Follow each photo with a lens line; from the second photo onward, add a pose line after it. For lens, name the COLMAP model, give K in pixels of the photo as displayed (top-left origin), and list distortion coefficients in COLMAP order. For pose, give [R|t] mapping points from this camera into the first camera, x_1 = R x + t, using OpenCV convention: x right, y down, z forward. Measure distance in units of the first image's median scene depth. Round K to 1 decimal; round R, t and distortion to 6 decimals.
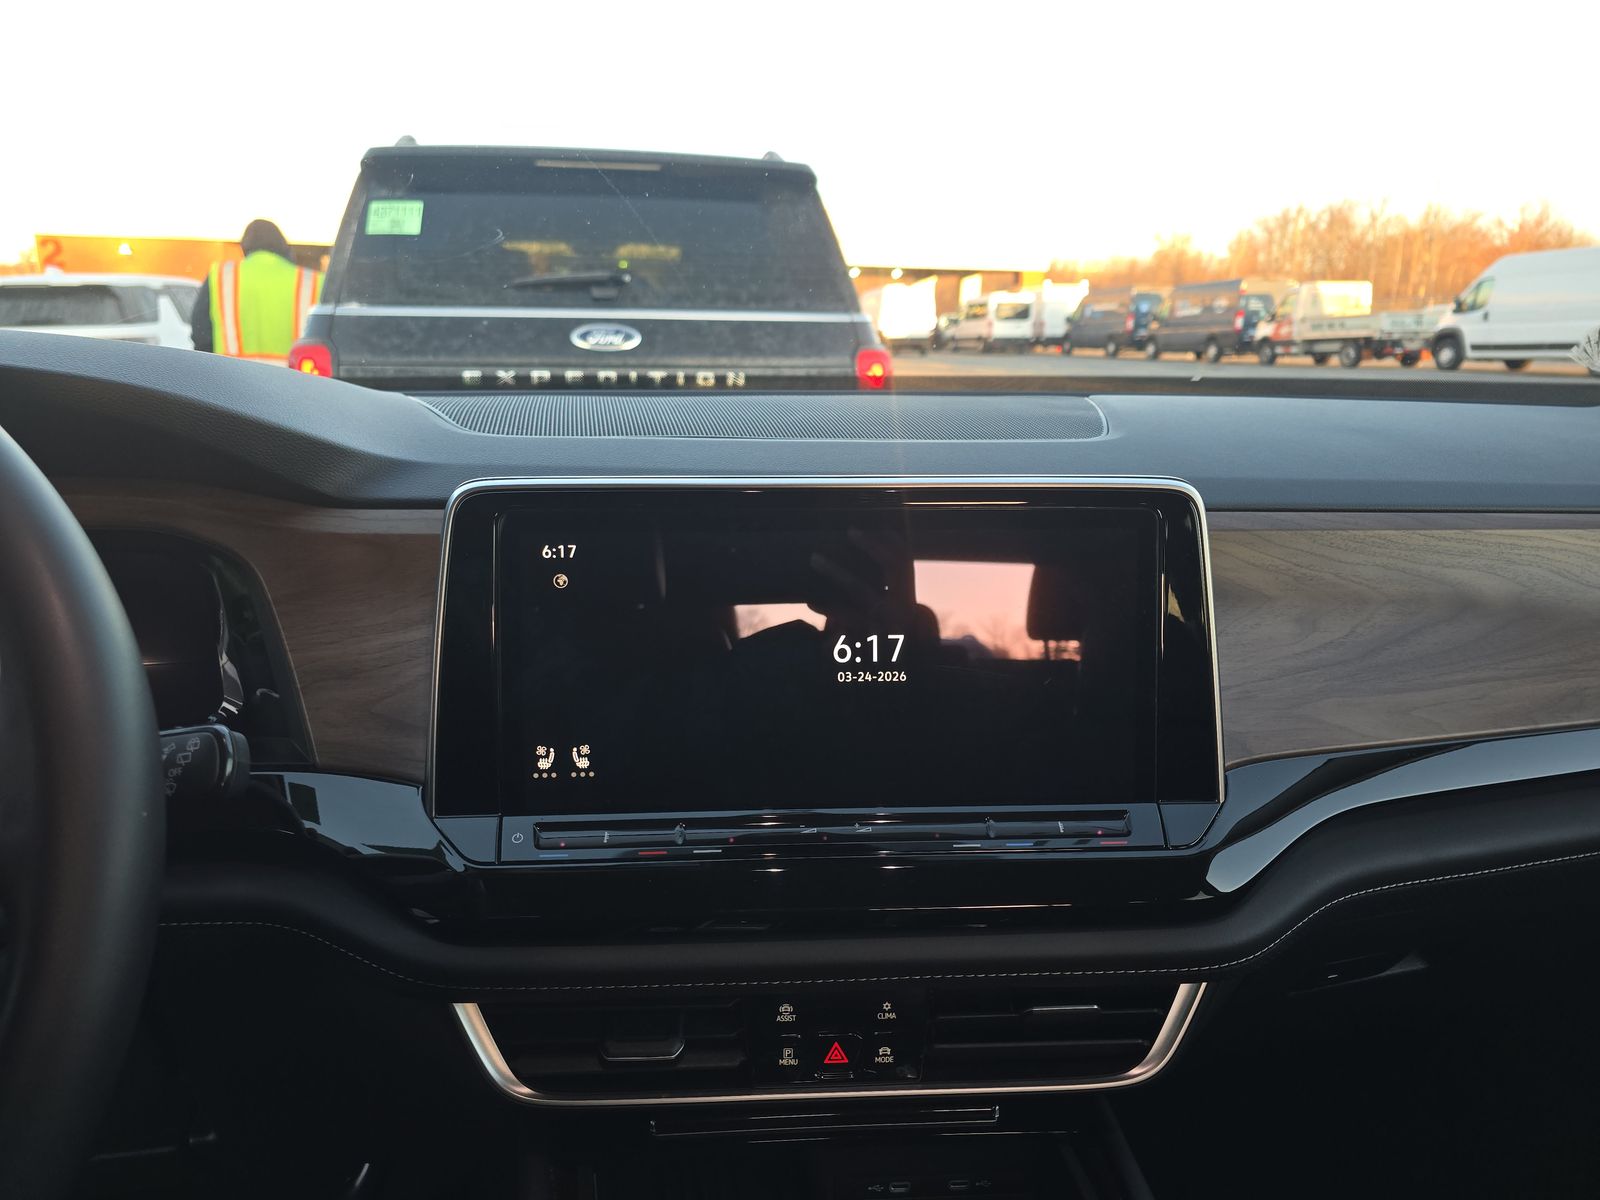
lens RADIAL K [[1079.3, 0, 798.9], [0, 1079.3, 601.8], [0, 0, 1]] dist [0.018706, -0.016338]
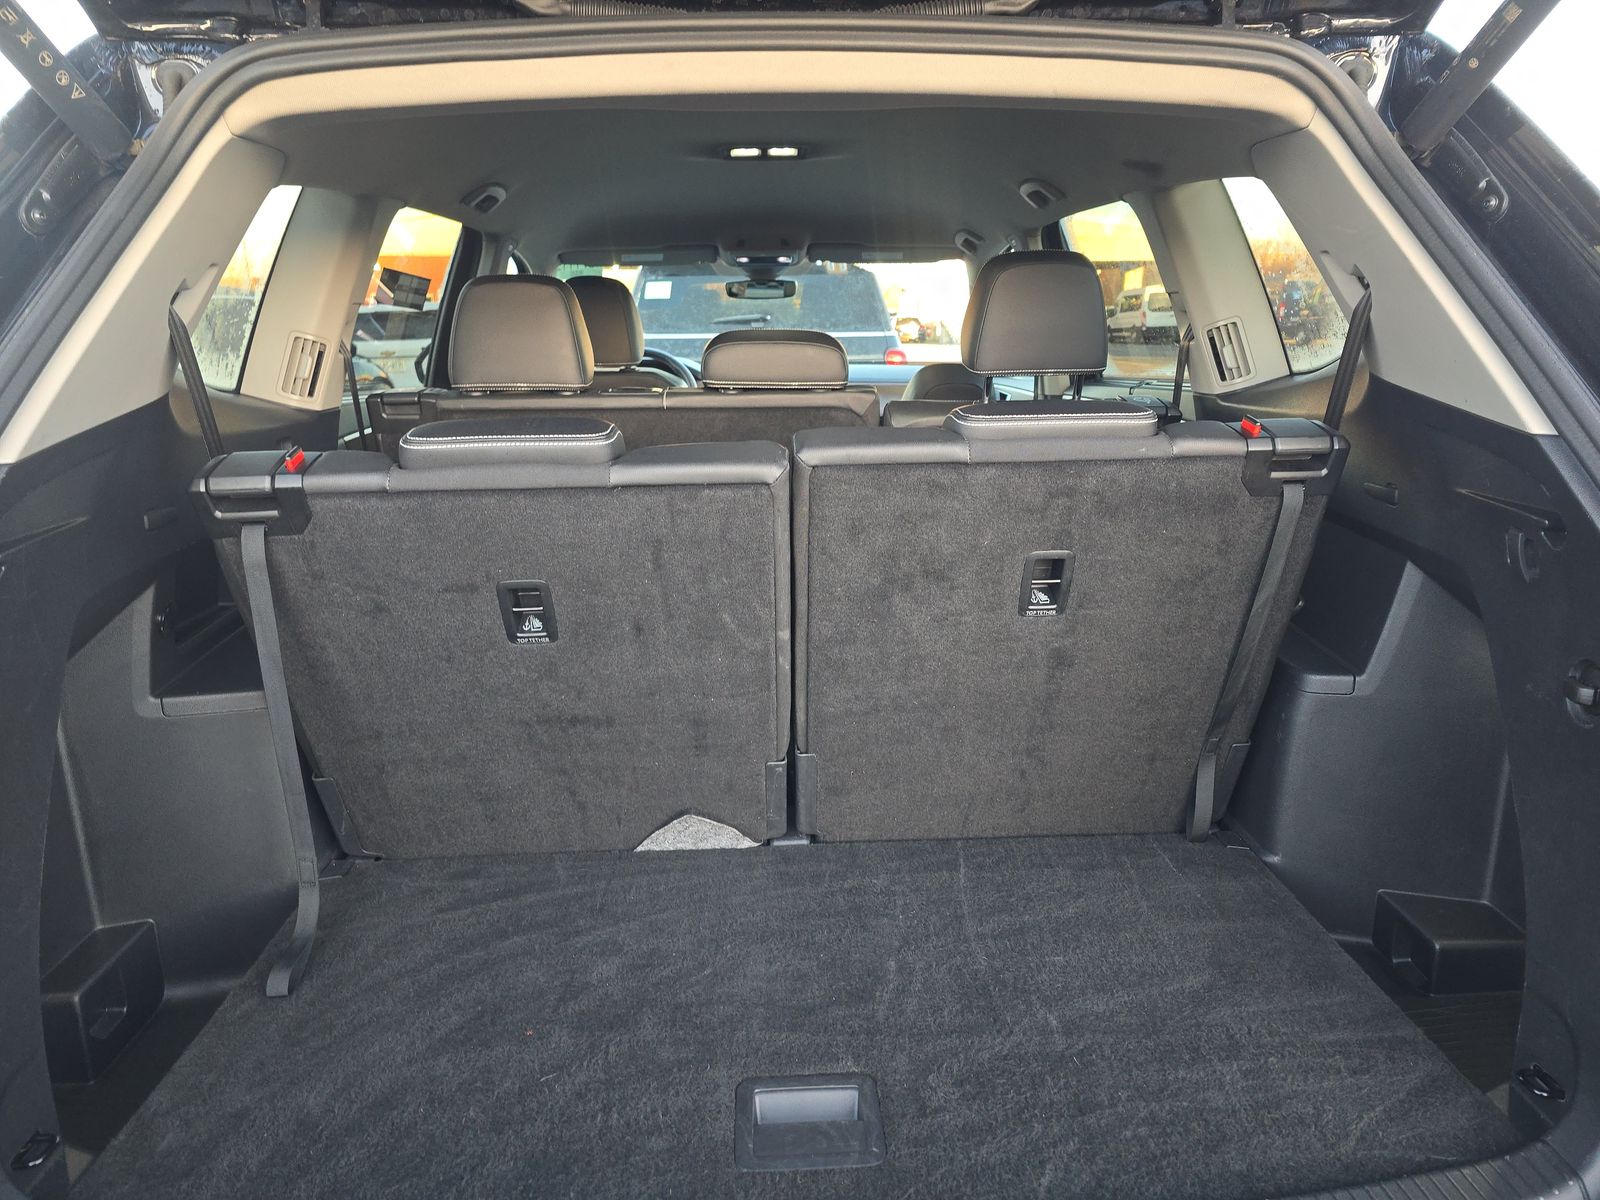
lens RADIAL K [[1079.3, 0, 803.2], [0, 1079.3, 596.1], [0, 0, 1]] dist [0.018706, -0.016338]
pose [[0.986214, 0.021769, -0.164037, 0.041145], [-0.021391, 0.999763, 0.004071, 0.035137], [0.164087, -0.000506, 0.986446, -0.163111]]
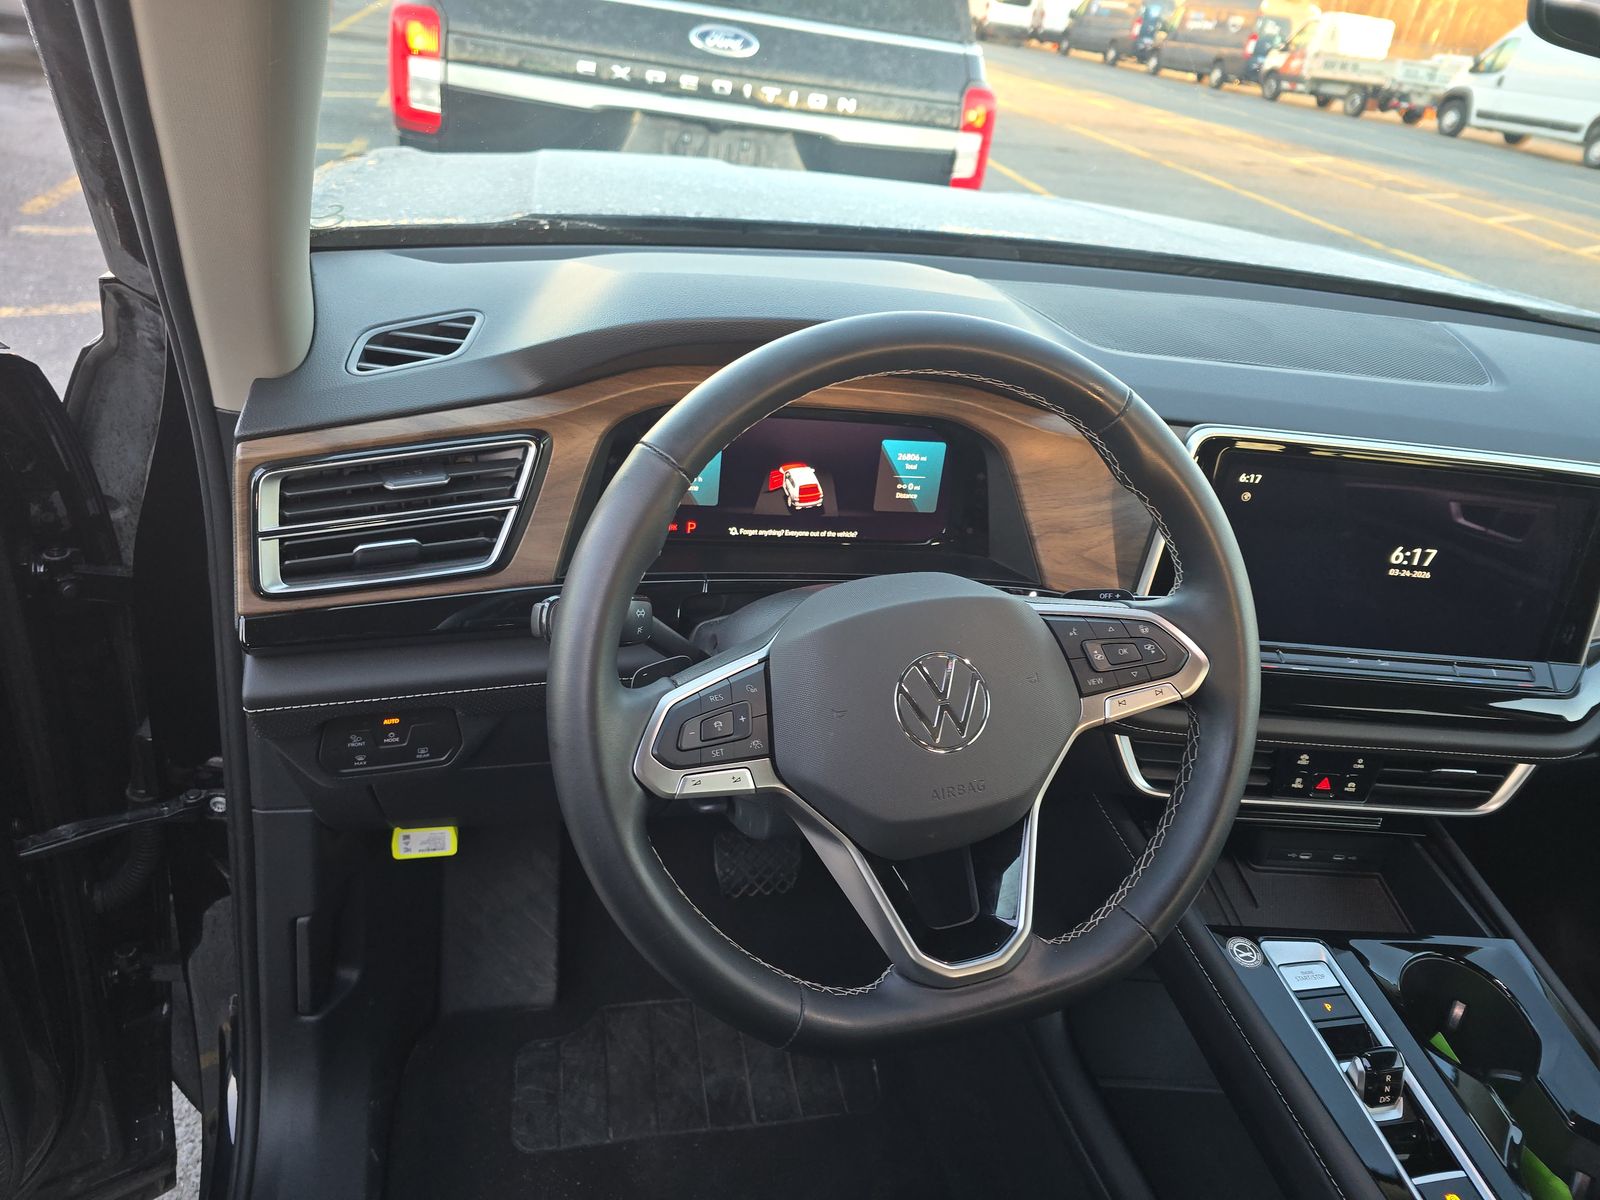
lens RADIAL K [[1079.3, 0, 798.3], [0, 1079.3, 596.4], [0, 0, 1]] dist [0.018706, -0.016338]
pose [[0.990771, 0.100708, 0.090728, -0.025416], [-0.121545, 0.956349, 0.265751, -0.005627], [-0.060005, -0.274326, 0.959763, -0.013120]]
